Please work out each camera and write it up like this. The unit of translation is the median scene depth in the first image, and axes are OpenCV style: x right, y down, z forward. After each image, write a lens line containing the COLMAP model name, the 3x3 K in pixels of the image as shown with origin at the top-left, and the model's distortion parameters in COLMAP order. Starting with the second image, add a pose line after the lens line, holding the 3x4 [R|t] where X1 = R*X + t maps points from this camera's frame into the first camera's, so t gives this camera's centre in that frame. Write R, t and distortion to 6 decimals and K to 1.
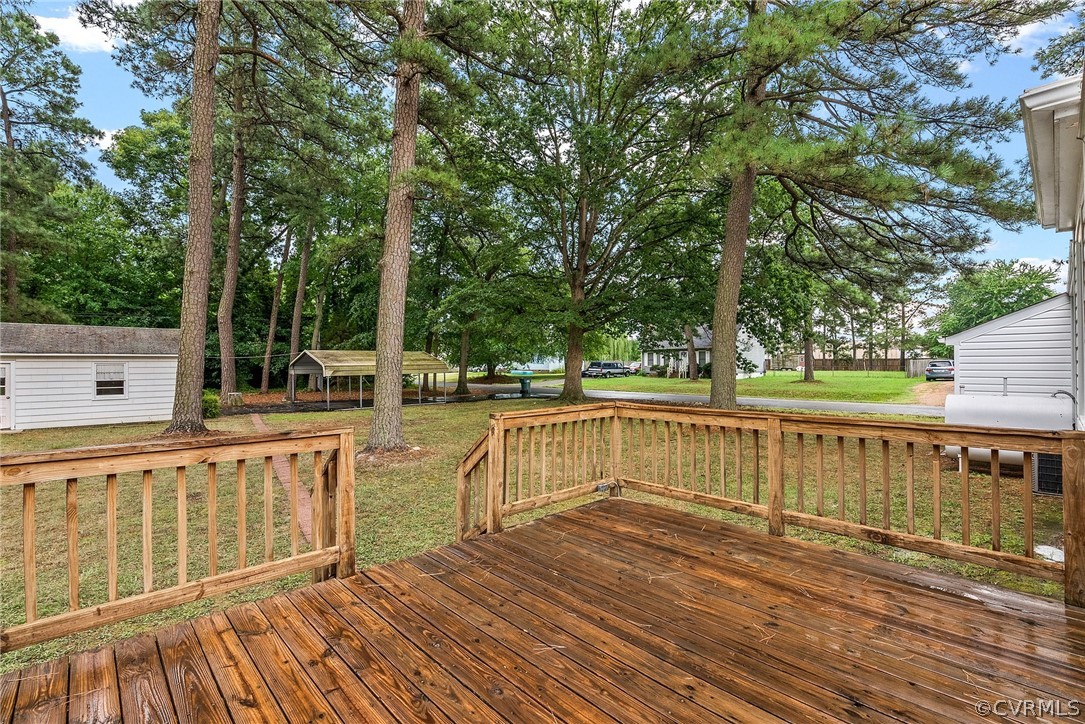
lens RADIAL K [[488.8, 0, 542.3], [0, 488.8, 364.4], [0, 0, 1]] dist [-0.011755, 0.004393]
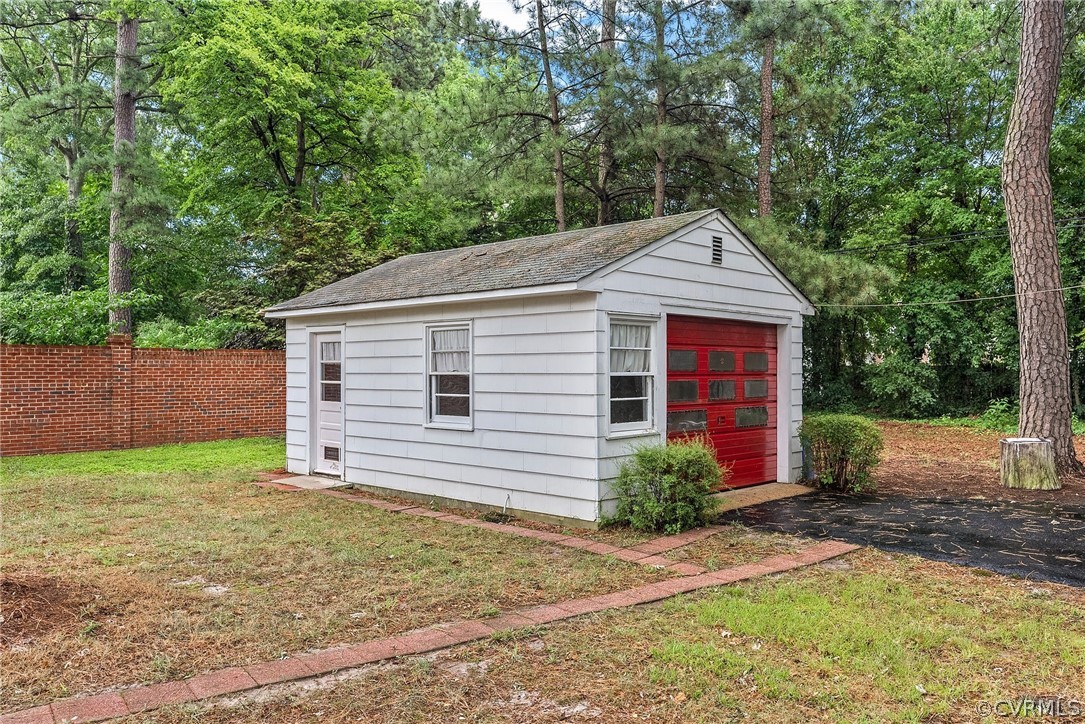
lens RADIAL K [[838.8, 0, 542.8], [0, 838.8, 363.2], [0, 0, 1]] dist [0.004663, 0.000481]
pose [[0.043552, -0.001414, -0.999050, -0.279216], [0.002629, 0.999996, -0.001301, 0.025738], [0.999048, -0.002569, 0.043555, 1.040229]]
